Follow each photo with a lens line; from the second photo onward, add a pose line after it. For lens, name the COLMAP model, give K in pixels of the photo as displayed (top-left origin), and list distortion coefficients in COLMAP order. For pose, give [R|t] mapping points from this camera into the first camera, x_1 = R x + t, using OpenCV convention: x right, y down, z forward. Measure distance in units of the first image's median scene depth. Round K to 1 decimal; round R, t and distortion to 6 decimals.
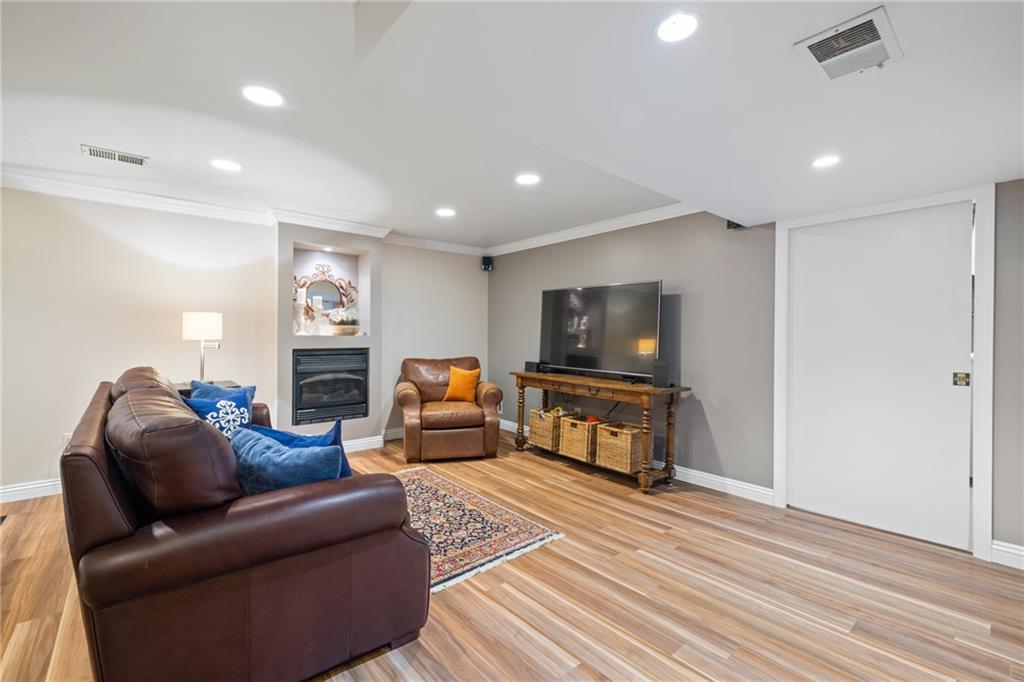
lens RADIAL K [[432.1, 0, 514.3], [0, 432.1, 337.3], [0, 0, 1]] dist [-0.000774, 0.000668]
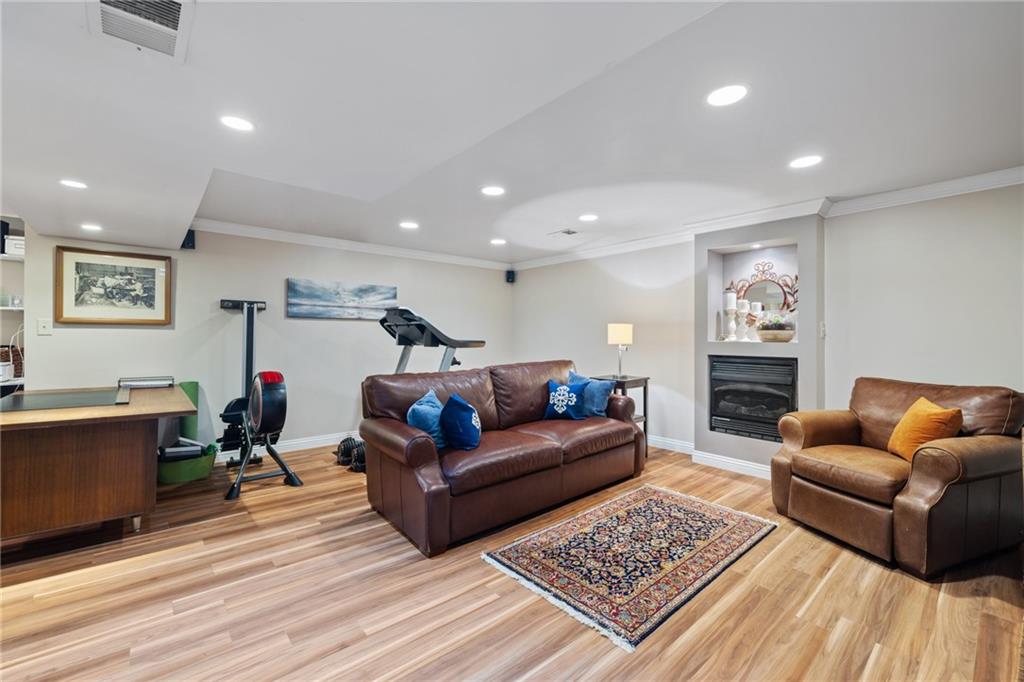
lens RADIAL K [[432.1, 0, 514.7], [0, 432.1, 337.4], [0, 0, 1]] dist [-0.000774, 0.000668]
pose [[0.013930, 0.003333, -0.999897, 0.599094], [-0.008367, 0.999960, 0.003217, -0.016052], [0.999868, 0.008322, 0.013957, 0.631989]]
